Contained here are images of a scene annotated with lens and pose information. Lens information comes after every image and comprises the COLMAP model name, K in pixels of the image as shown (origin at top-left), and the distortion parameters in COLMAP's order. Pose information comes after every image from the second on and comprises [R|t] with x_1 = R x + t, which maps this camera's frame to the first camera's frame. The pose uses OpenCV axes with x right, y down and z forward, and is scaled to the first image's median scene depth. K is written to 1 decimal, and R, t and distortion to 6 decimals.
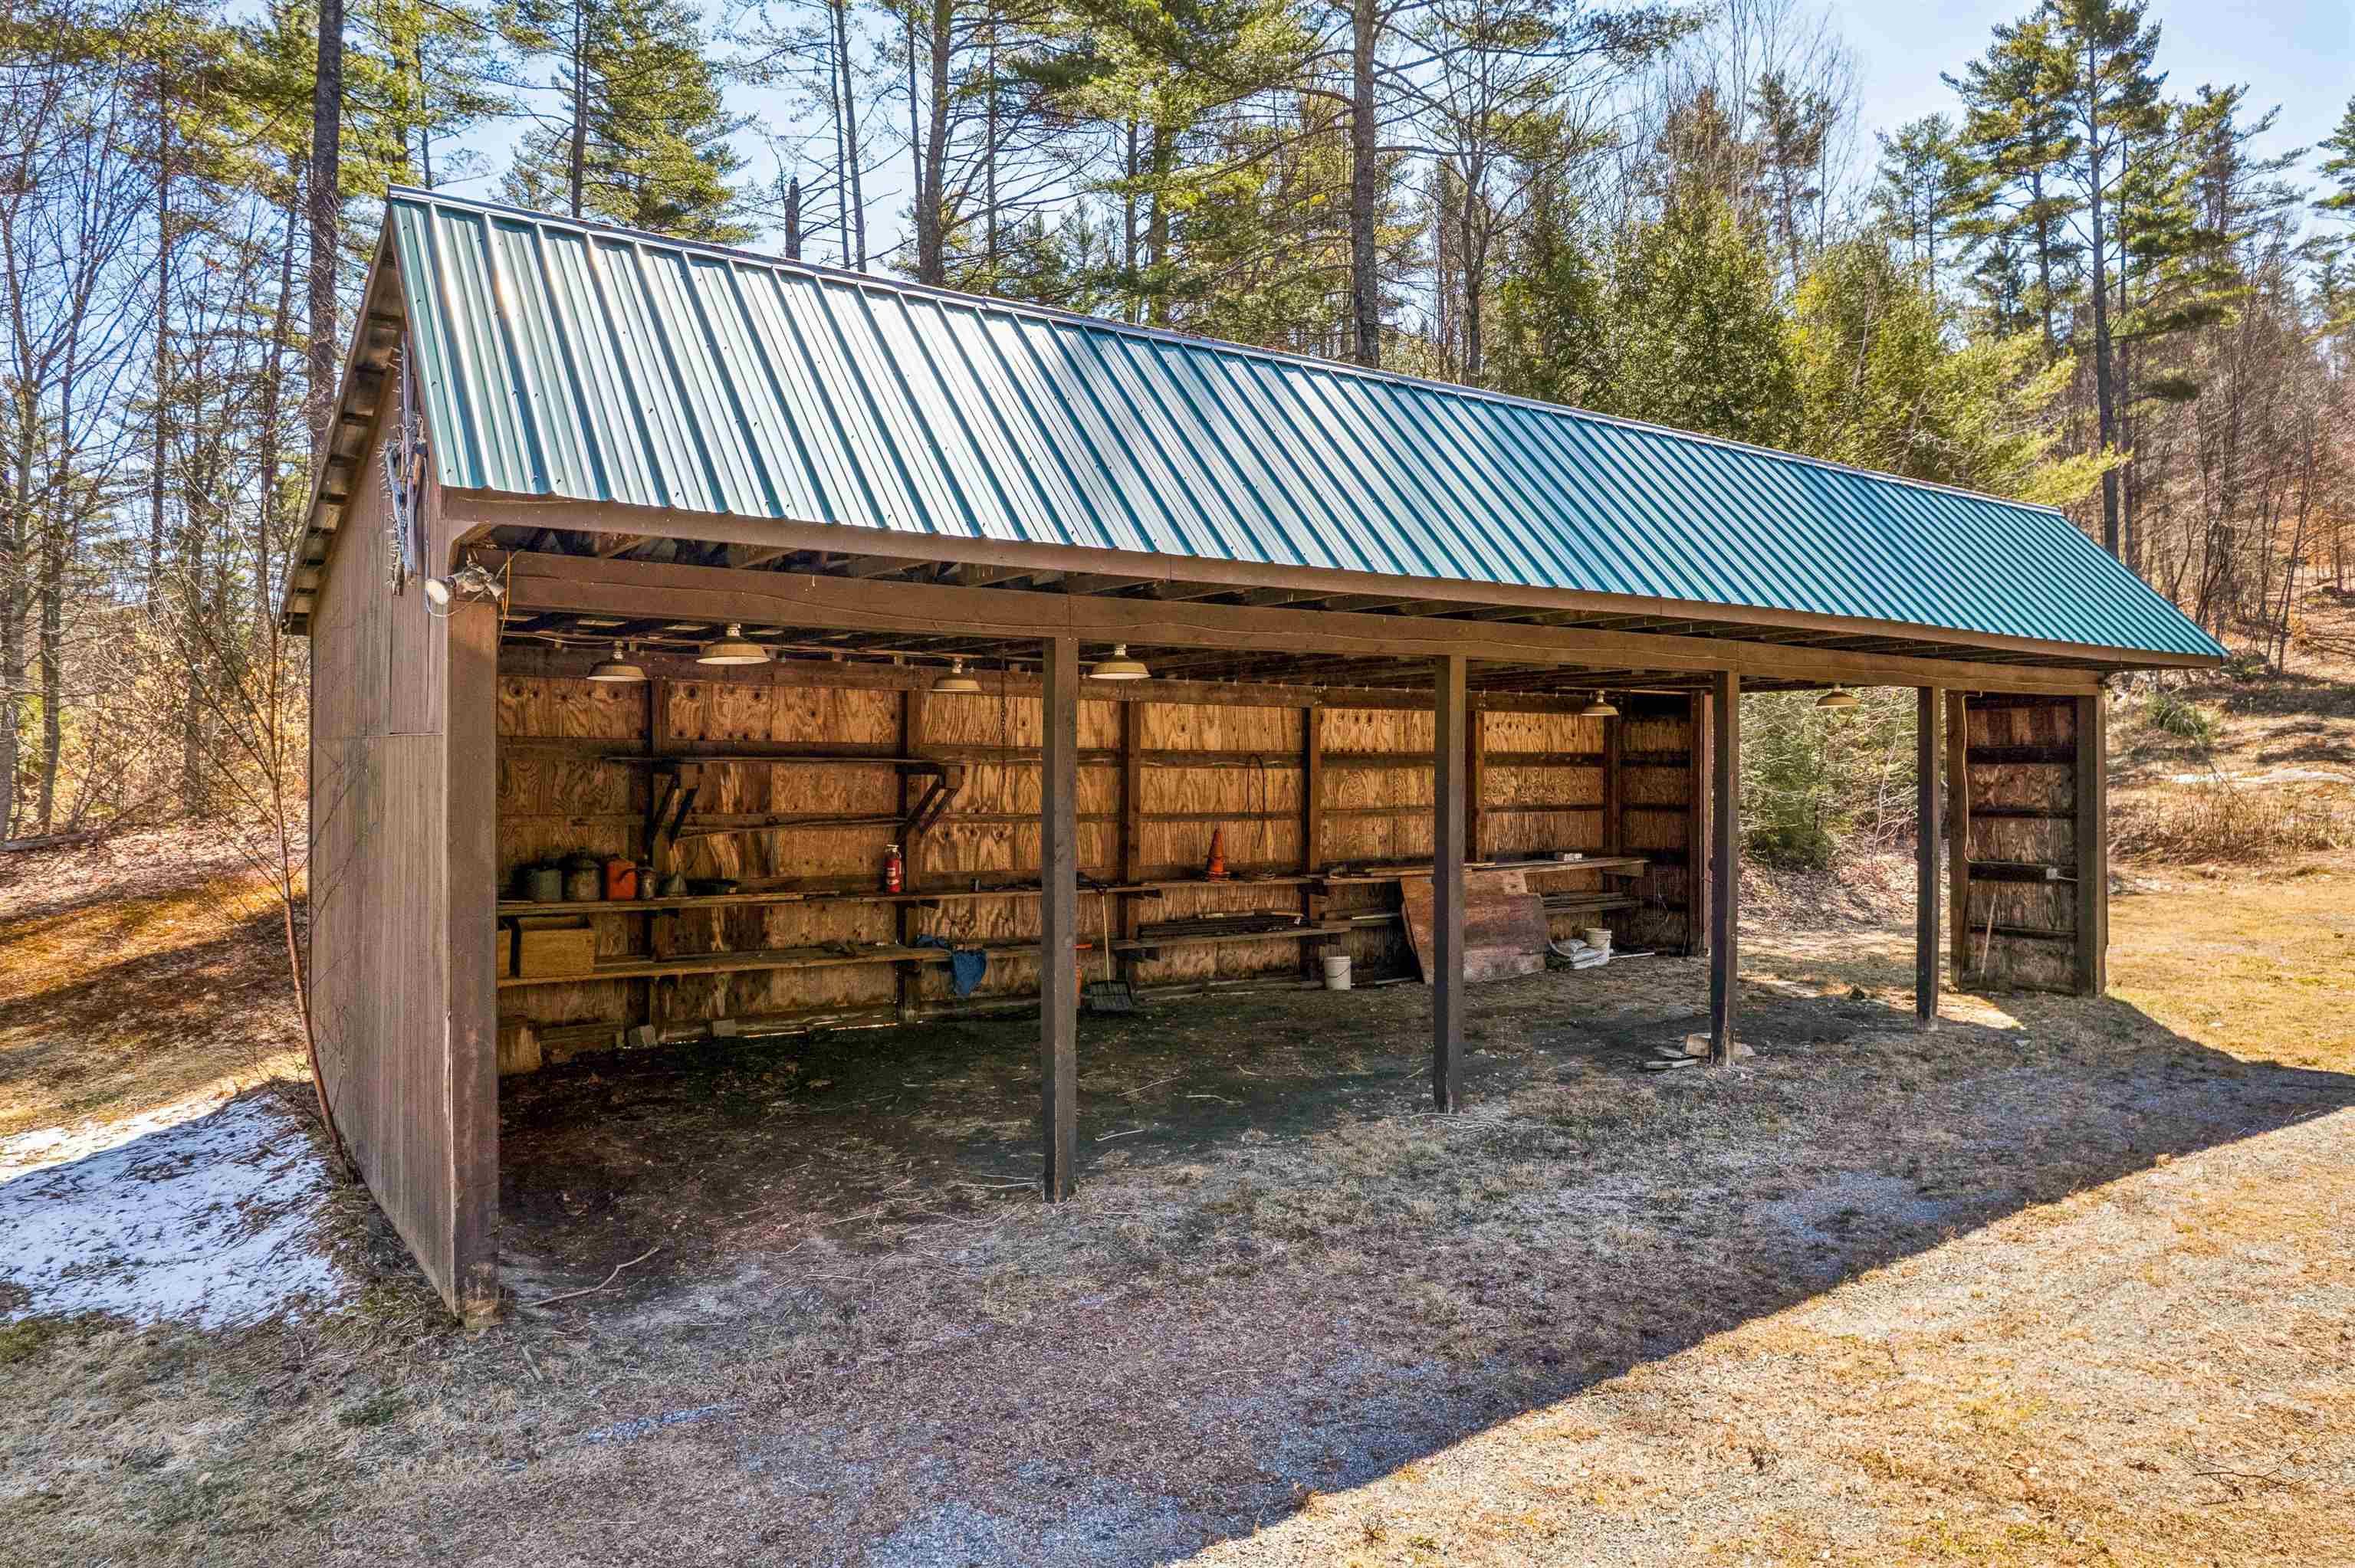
lens RADIAL K [[1535.9, 0, 1177.5], [0, 1535.9, 784.0], [0, 0, 1]] dist [-0.033683, 0.038782]
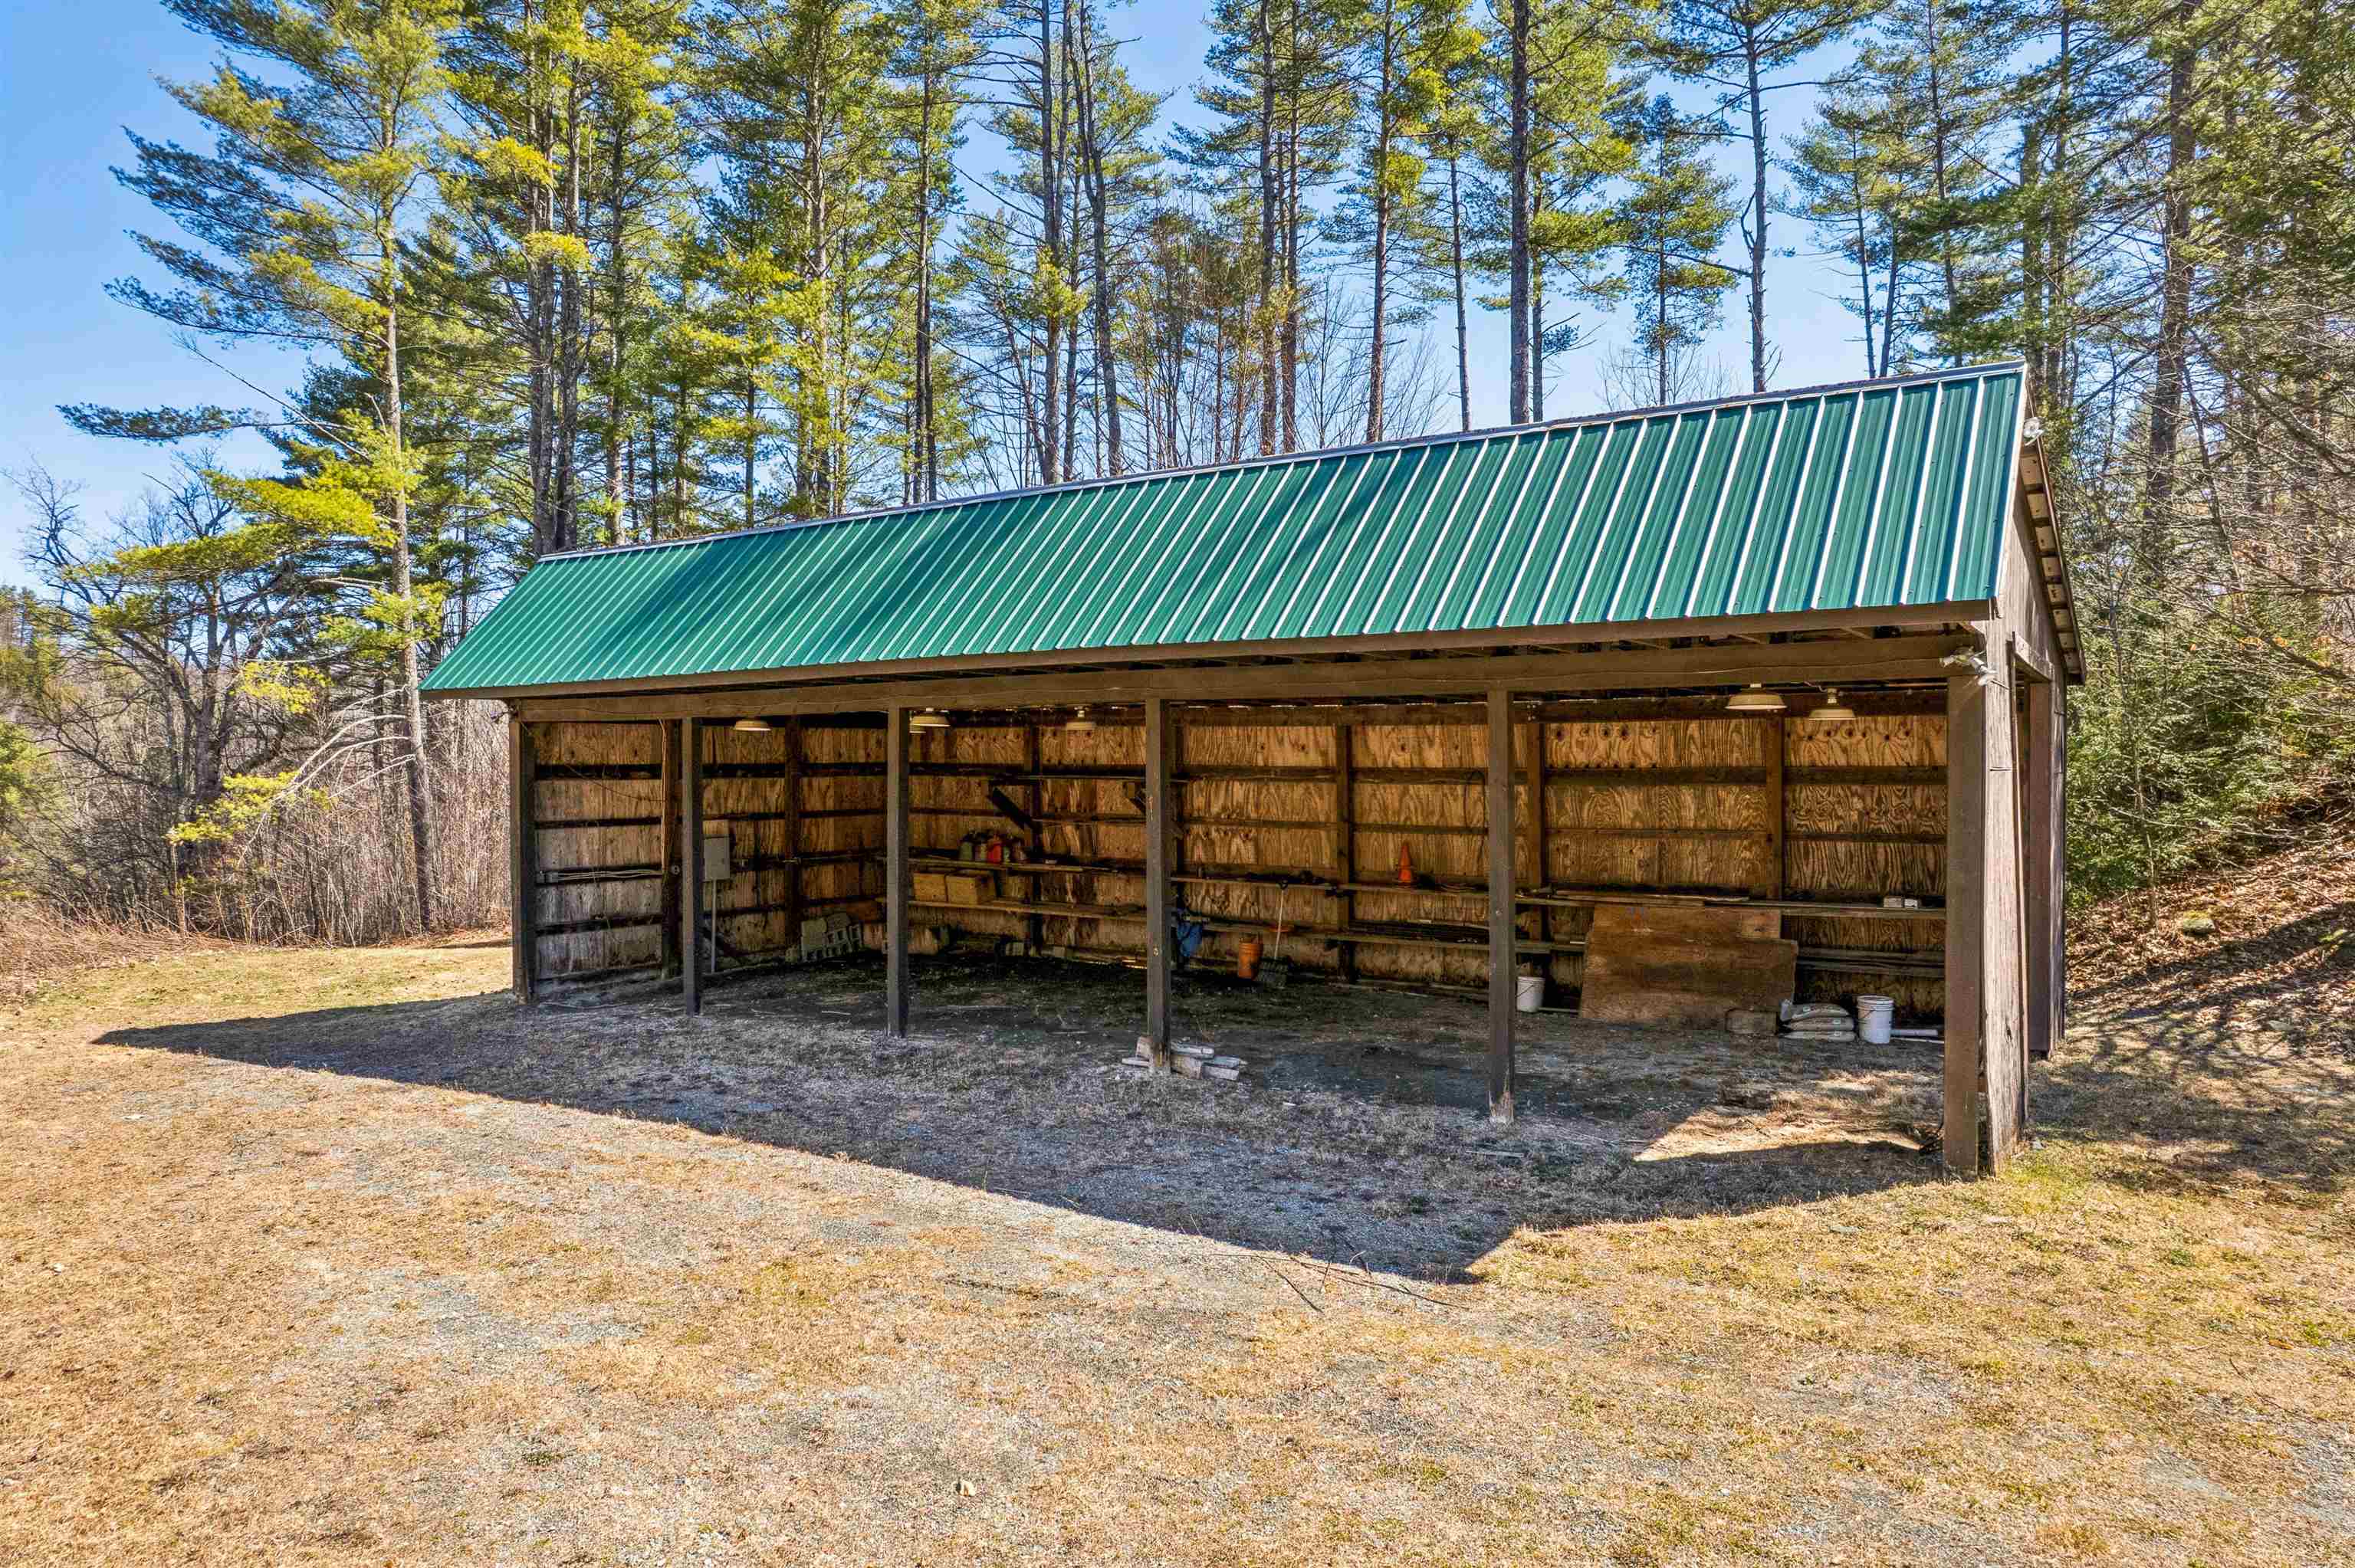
lens RADIAL K [[1535.9, 0, 1177.5], [0, 1535.9, 784.0], [0, 0, 1]] dist [-0.033683, 0.038782]
pose [[0.357840, -0.001118, -0.933782, 0.995908], [-0.018084, 0.999803, -0.008128, 0.001390], [0.933608, 0.019795, 0.357749, 0.466705]]
